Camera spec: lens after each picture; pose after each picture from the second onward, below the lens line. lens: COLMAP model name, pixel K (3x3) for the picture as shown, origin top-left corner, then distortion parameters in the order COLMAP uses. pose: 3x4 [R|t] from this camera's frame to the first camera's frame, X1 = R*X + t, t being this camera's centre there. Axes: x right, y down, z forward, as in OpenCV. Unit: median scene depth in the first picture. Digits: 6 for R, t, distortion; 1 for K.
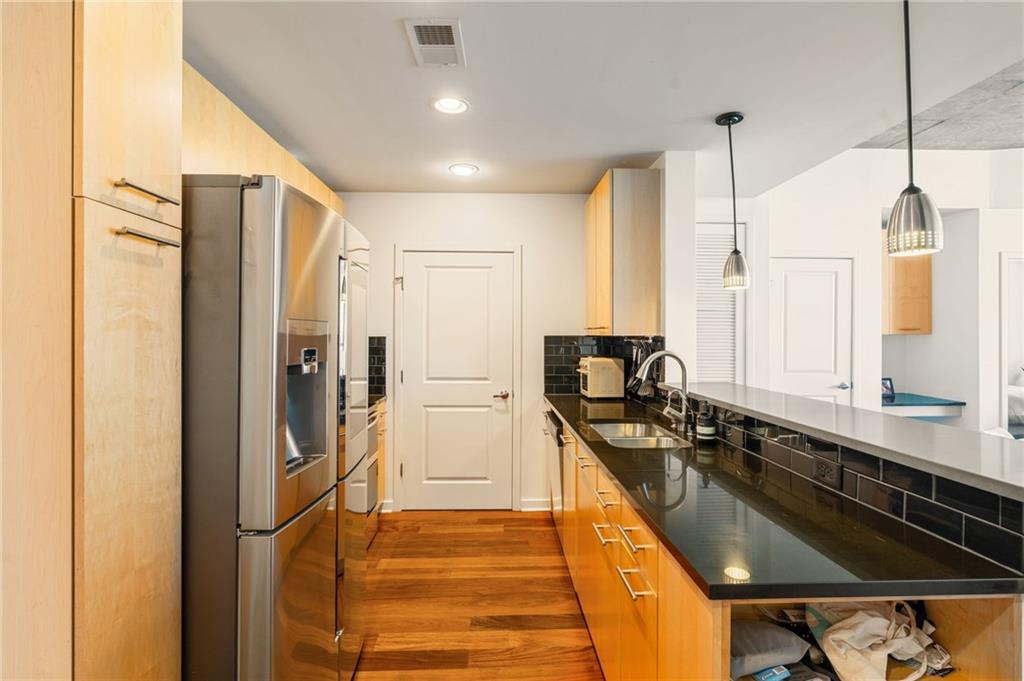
lens RADIAL K [[463.9, 0, 508.8], [0, 463.9, 334.2], [0, 0, 1]] dist [0.003003, 0.000572]
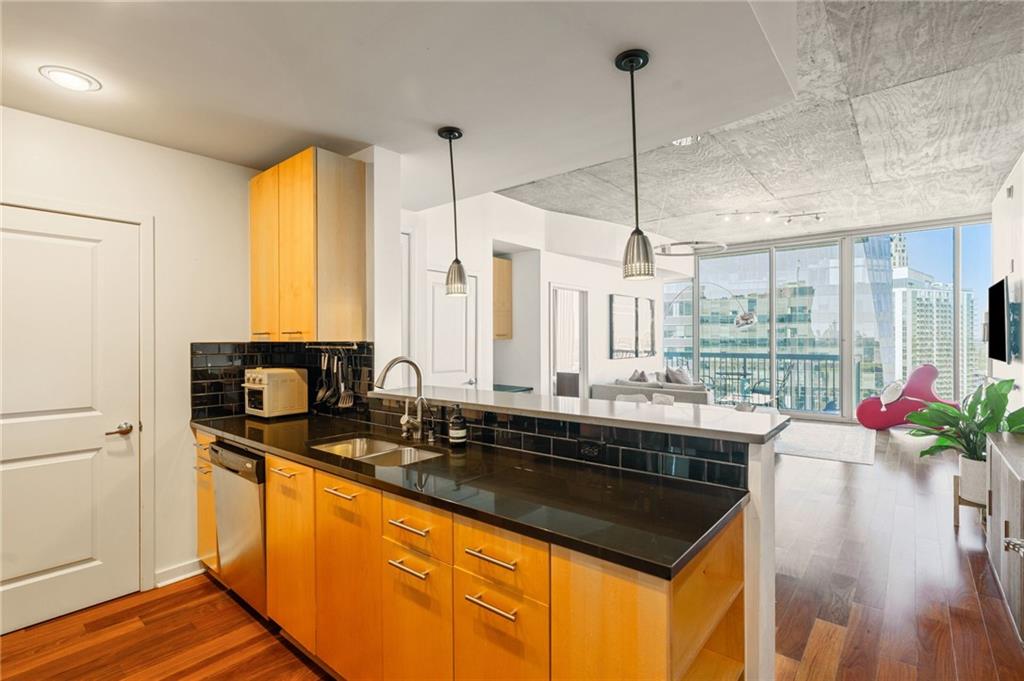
lens RADIAL K [[476.0, 0, 483.7], [0, 476.0, 342.1], [0, 0, 1]] dist [0.001683, 0.000642]
pose [[0.687775, -0.008859, 0.725870, -0.173145], [0.006250, 0.999961, 0.006281, 0.000208], [-0.725897, 0.000217, 0.687803, 0.141038]]
